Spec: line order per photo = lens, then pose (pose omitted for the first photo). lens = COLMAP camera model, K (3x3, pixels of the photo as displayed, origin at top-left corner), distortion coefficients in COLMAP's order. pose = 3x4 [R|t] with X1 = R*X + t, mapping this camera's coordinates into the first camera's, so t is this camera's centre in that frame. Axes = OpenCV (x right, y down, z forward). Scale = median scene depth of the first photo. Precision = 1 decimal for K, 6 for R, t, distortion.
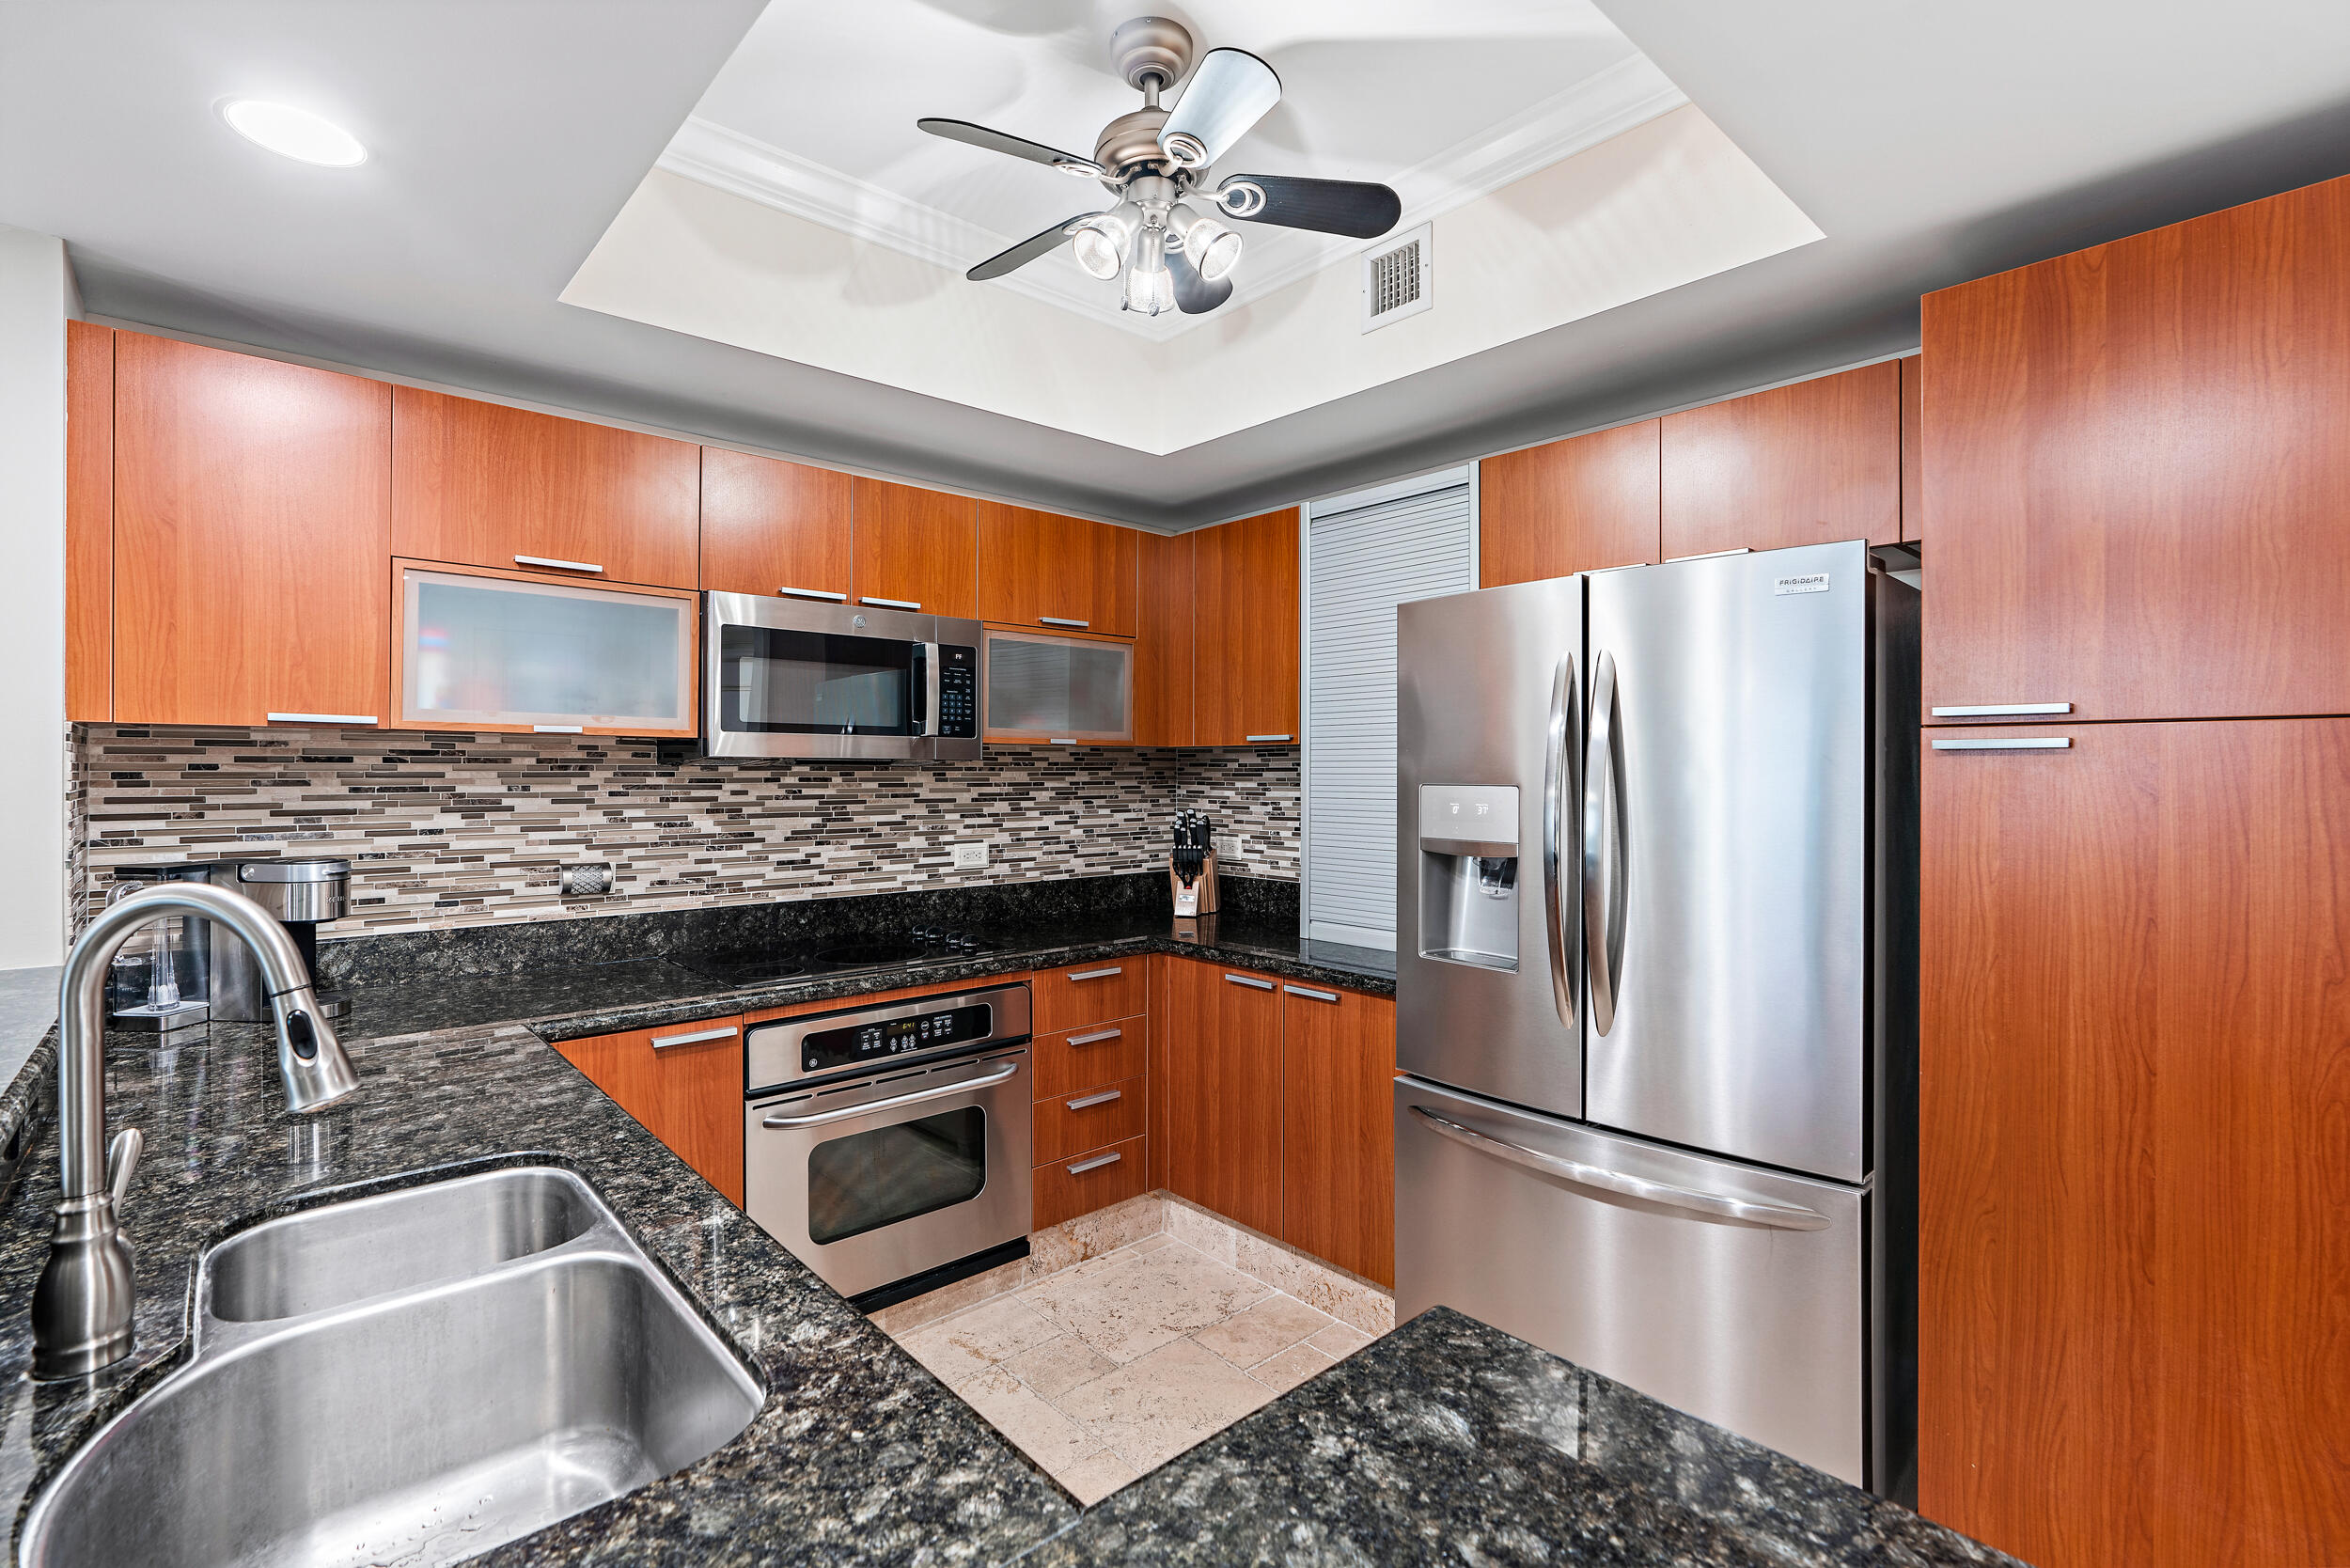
lens RADIAL K [[1060.9, 0, 1166.3], [0, 1060.9, 777.2], [0, 0, 1]] dist [-0.011499, 0.006192]
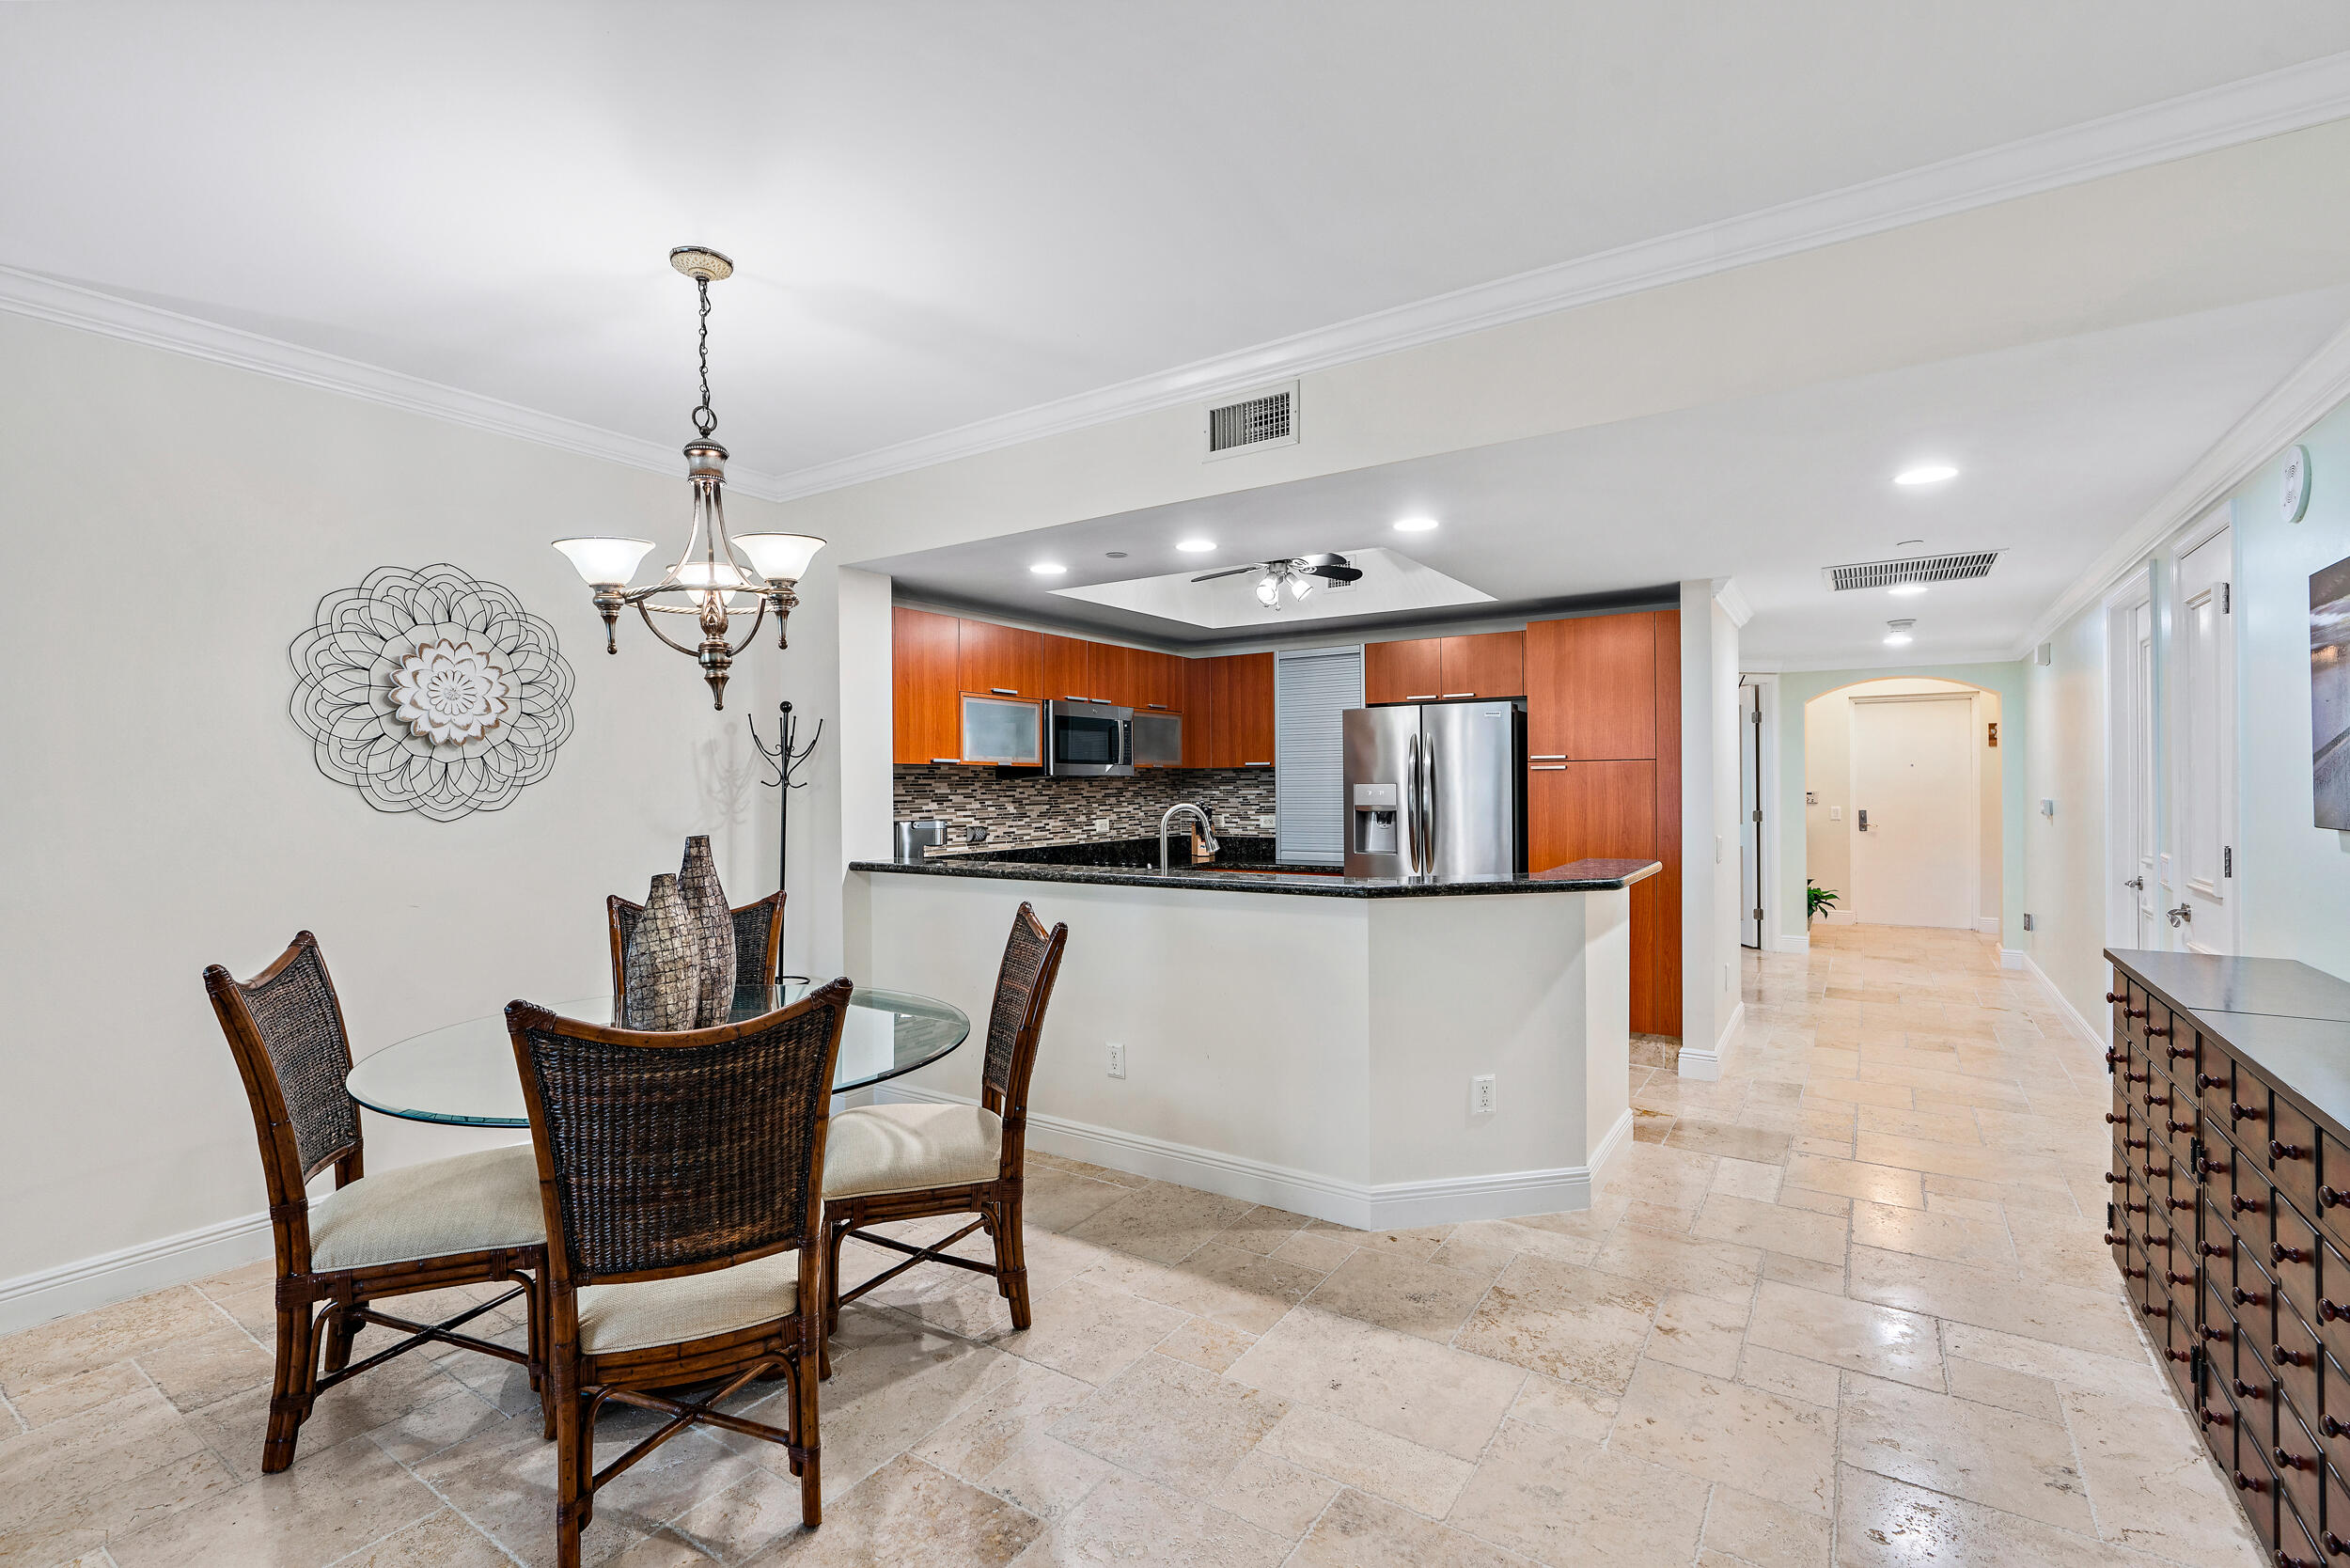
lens RADIAL K [[1070.2, 0, 1166.6], [0, 1070.2, 787.7], [0, 0, 1]] dist [-0.014344, 0.000020]
pose [[0.966655, -0.011686, 0.255815, -0.688954], [0.012378, 0.999923, -0.001093, 0.011007], [-0.255783, 0.004223, 0.966725, -1.087892]]
